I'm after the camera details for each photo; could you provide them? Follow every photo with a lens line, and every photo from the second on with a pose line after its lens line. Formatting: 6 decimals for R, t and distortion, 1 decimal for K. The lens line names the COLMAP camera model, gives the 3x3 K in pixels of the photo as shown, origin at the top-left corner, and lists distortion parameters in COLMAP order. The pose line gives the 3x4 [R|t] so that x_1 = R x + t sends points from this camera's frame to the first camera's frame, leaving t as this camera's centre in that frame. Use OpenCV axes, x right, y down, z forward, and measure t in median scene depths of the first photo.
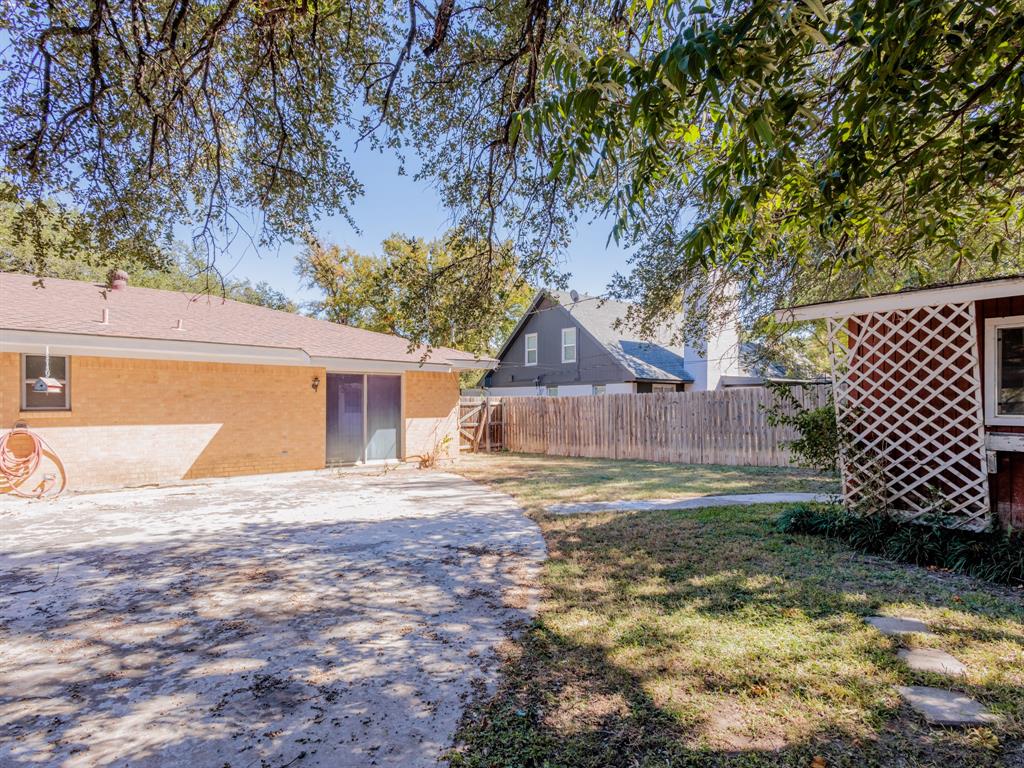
lens RADIAL K [[531.5, 0, 509.5], [0, 531.5, 400.9], [0, 0, 1]] dist [0.000591, -0.000317]
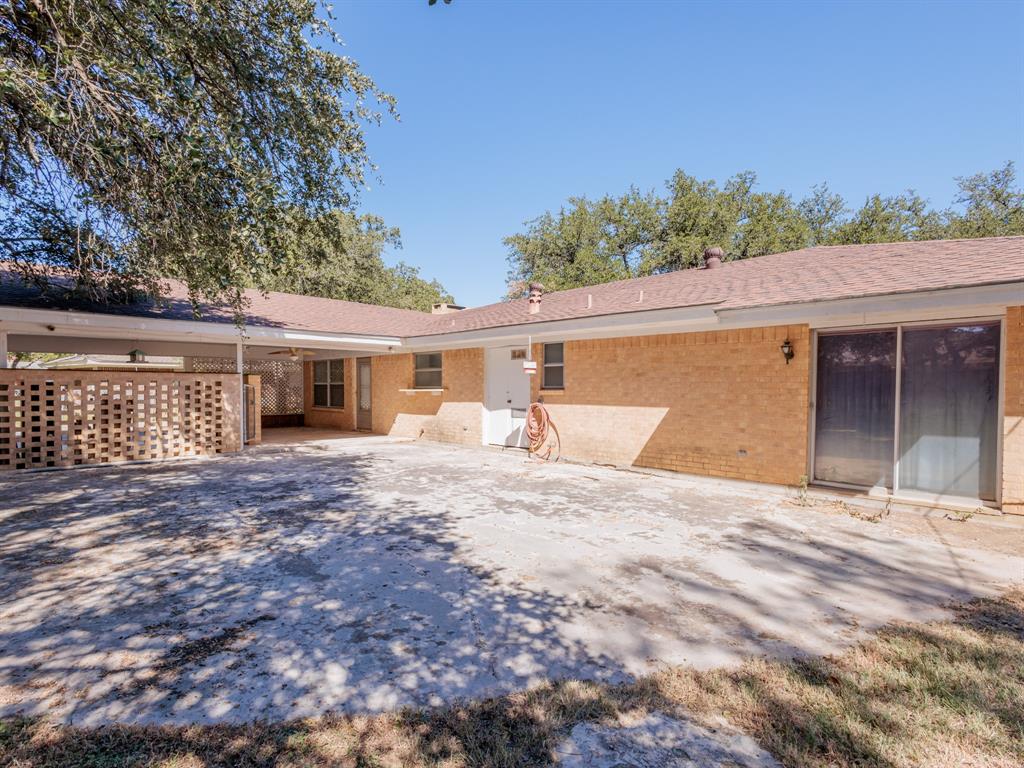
lens RADIAL K [[531.5, 0, 509.5], [0, 531.5, 400.9], [0, 0, 1]] dist [0.000591, -0.000317]
pose [[0.089386, 0.030259, -0.995537, 0.312603], [0.002432, 0.999529, 0.030599, 0.008312], [0.995994, -0.005156, 0.089270, 0.785106]]
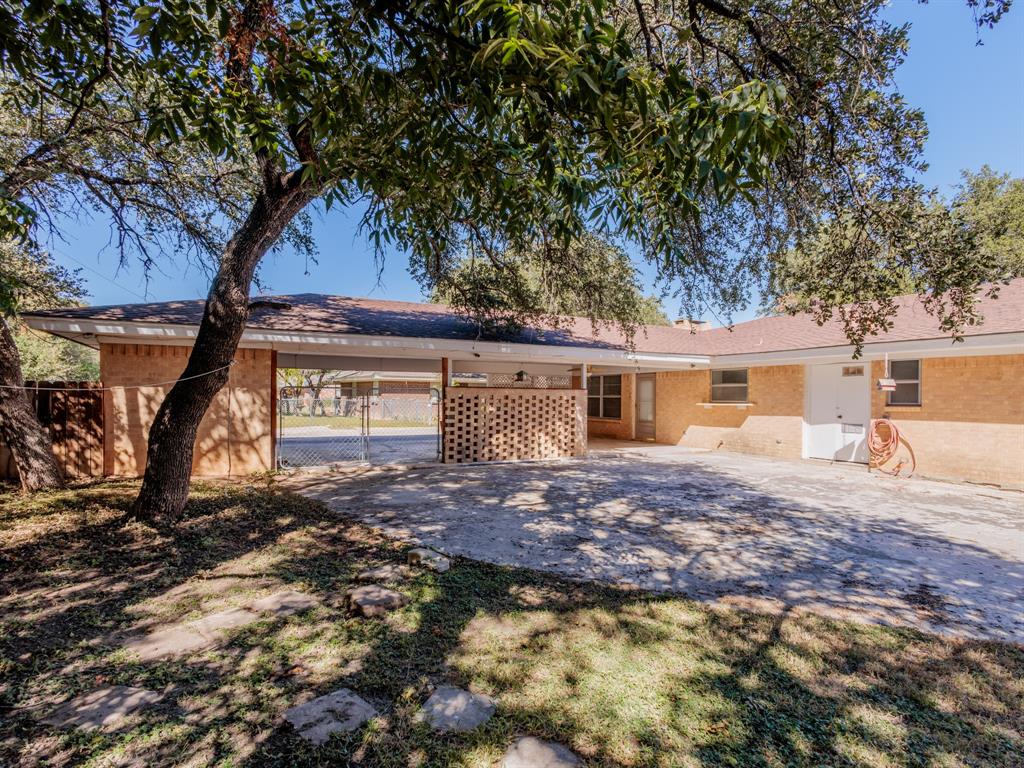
lens RADIAL K [[530.0, 0, 522.2], [0, 530.0, 399.9], [0, 0, 1]] dist [0.016455, -0.000789]
pose [[-0.181779, 0.008534, -0.983302, 0.484139], [-0.004019, 0.999948, 0.009422, -0.002755], [0.983331, 0.005664, -0.181735, 0.358935]]
